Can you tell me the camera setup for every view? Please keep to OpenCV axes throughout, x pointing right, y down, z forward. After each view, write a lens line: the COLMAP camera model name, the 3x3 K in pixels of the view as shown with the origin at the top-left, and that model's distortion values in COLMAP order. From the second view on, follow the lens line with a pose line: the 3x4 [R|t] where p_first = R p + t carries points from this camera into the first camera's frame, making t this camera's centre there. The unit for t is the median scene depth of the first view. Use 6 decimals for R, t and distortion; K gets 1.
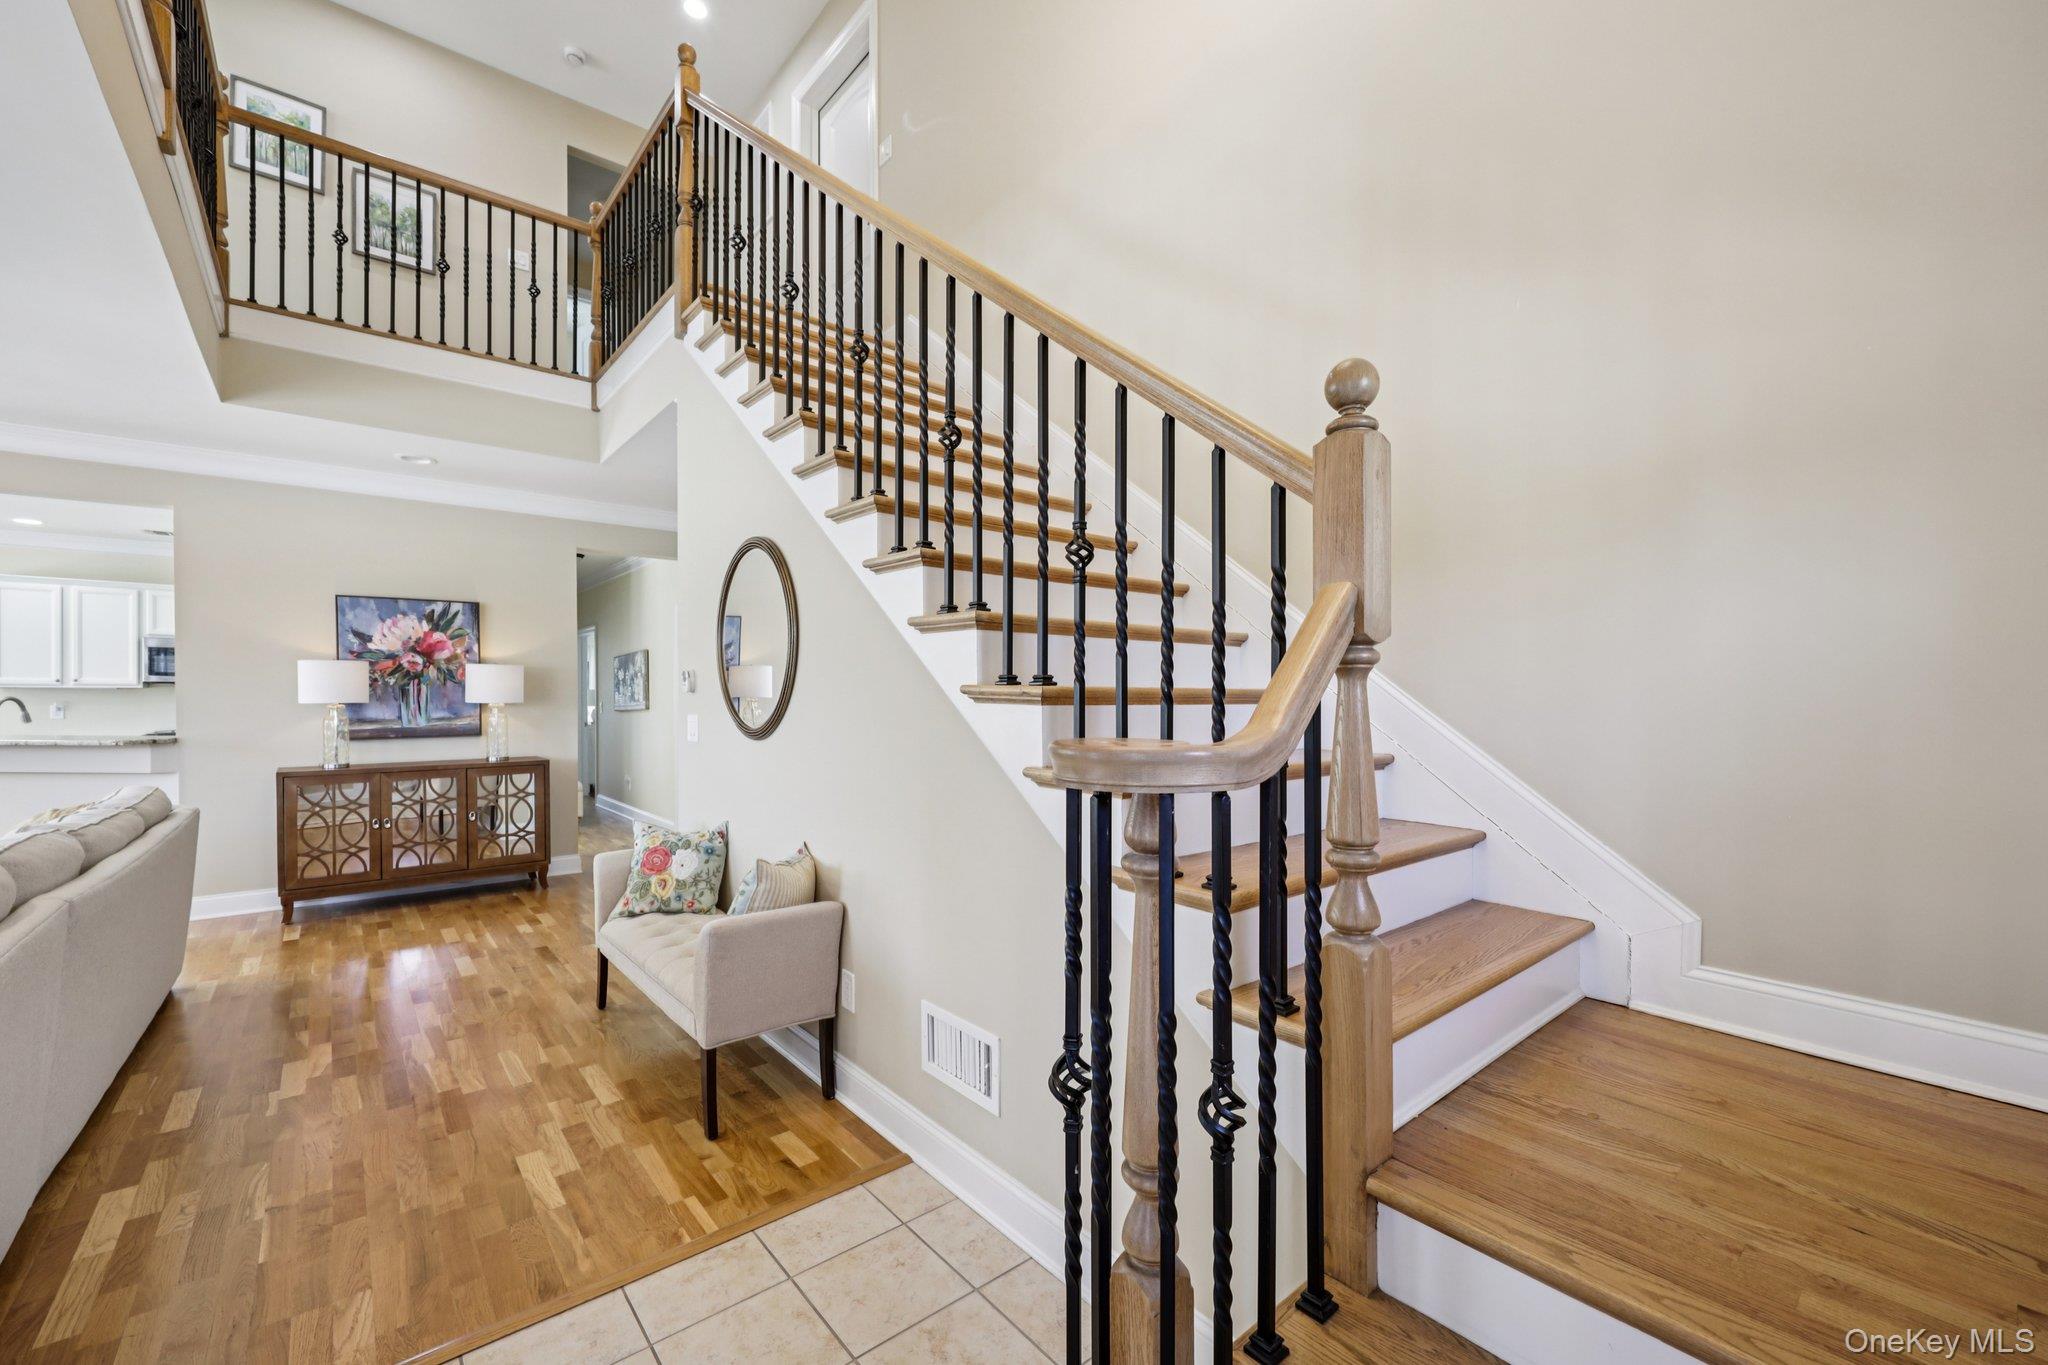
lens RADIAL K [[832.1, 0, 1024.0], [0, 832.1, 682.5], [0, 0, 1]] dist [0.000206, 0.000032]
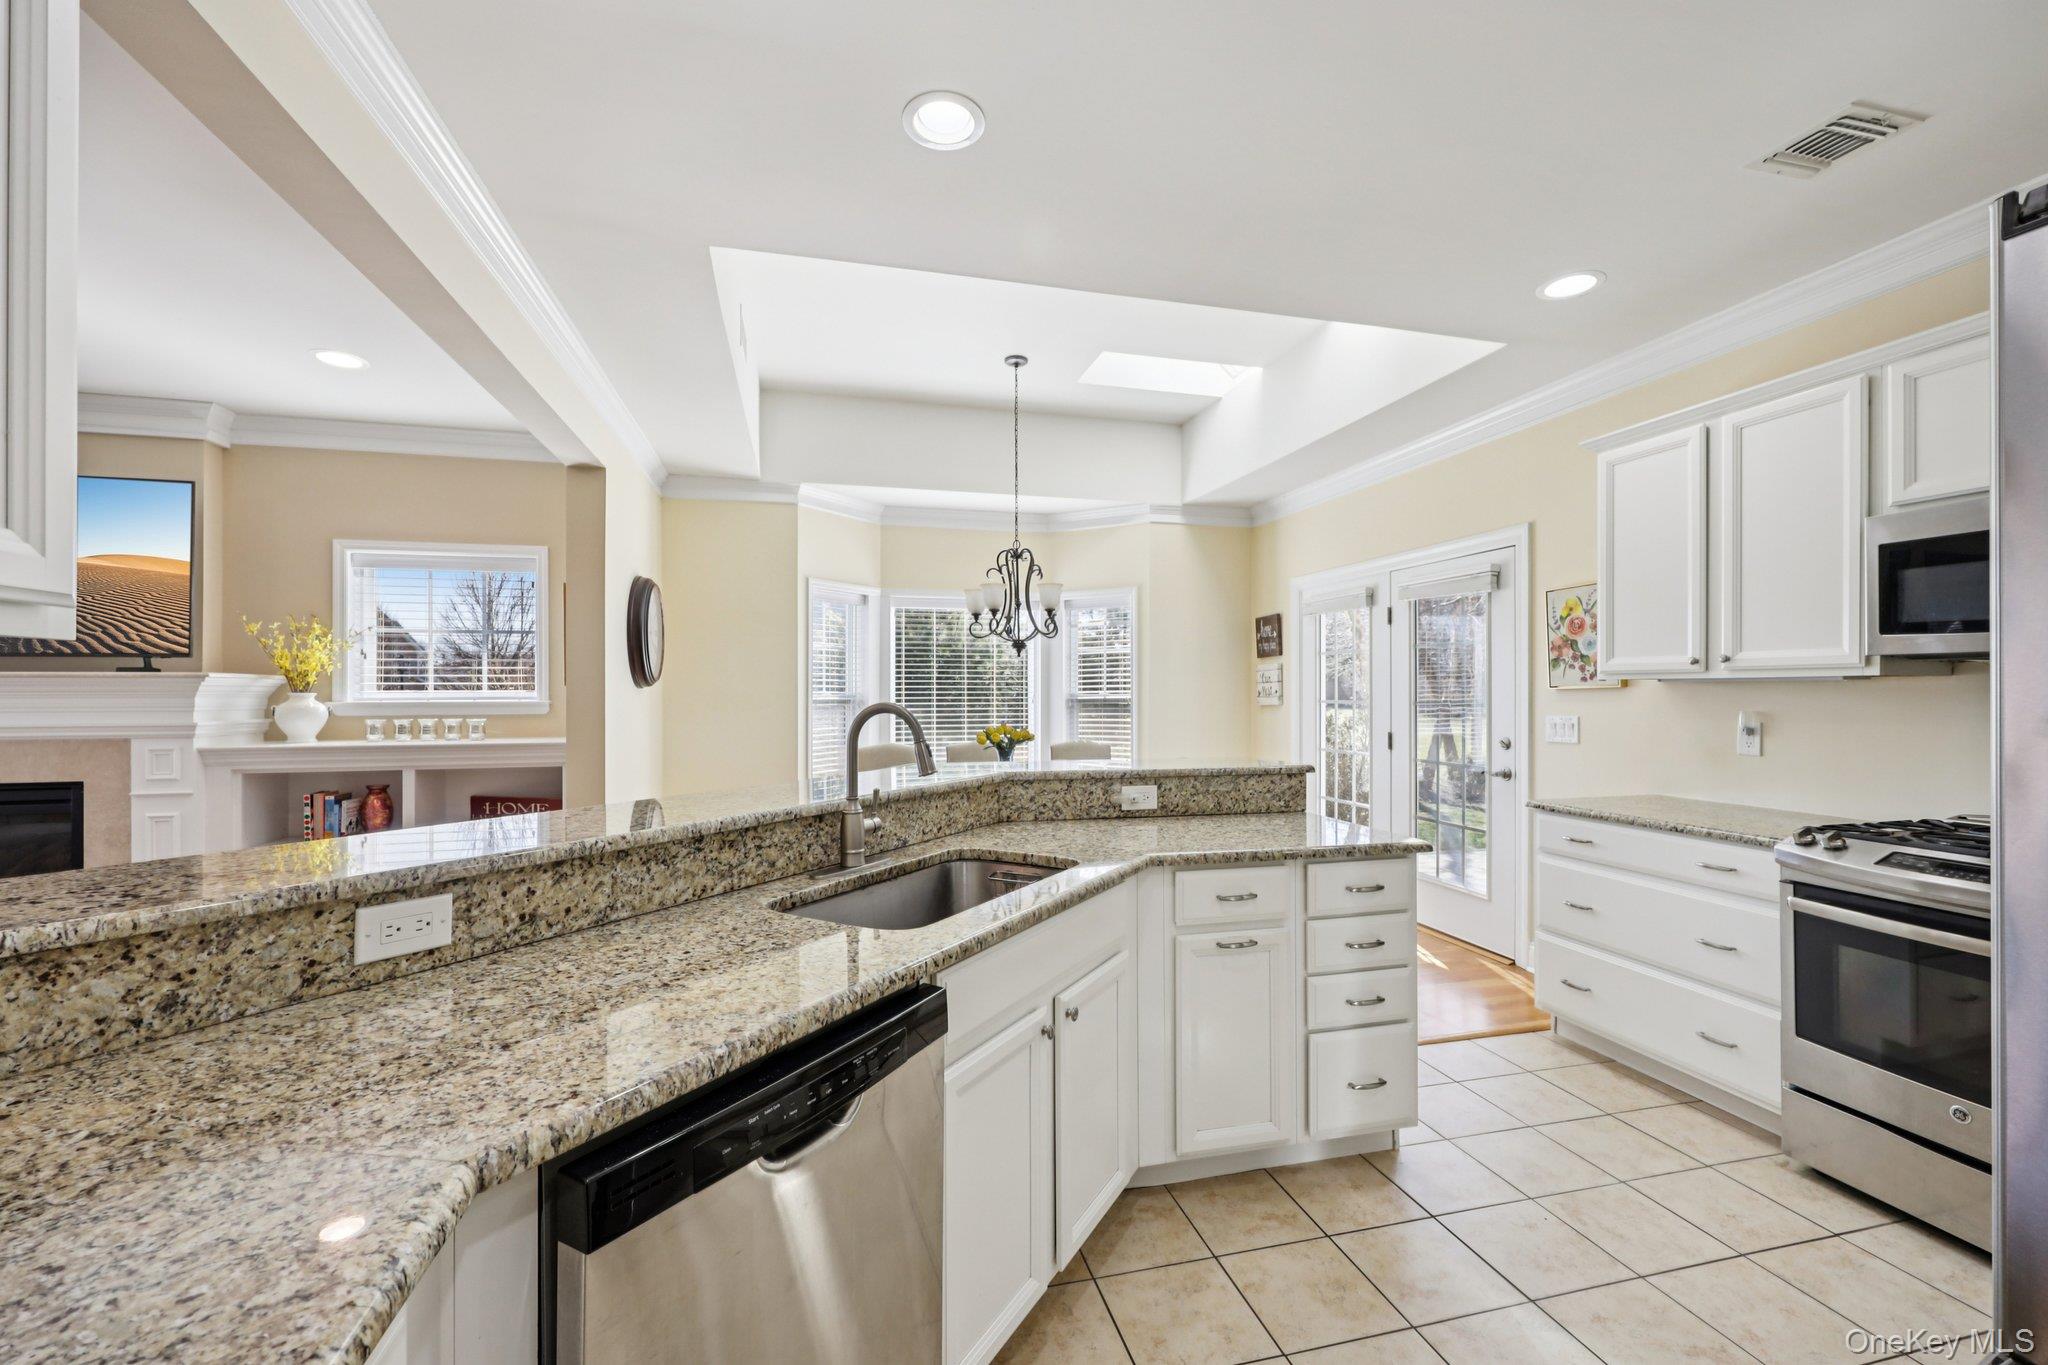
lens RADIAL K [[832.1, 0, 1024.0], [0, 832.1, 682.5], [0, 0, 1]] dist [0.000206, 0.000032]
pose [[-0.433995, -0.007778, -0.900882, -0.627466], [0.010246, 0.999855, -0.013569, 0.010315], [0.900857, -0.015119, -0.433852, 0.840843]]
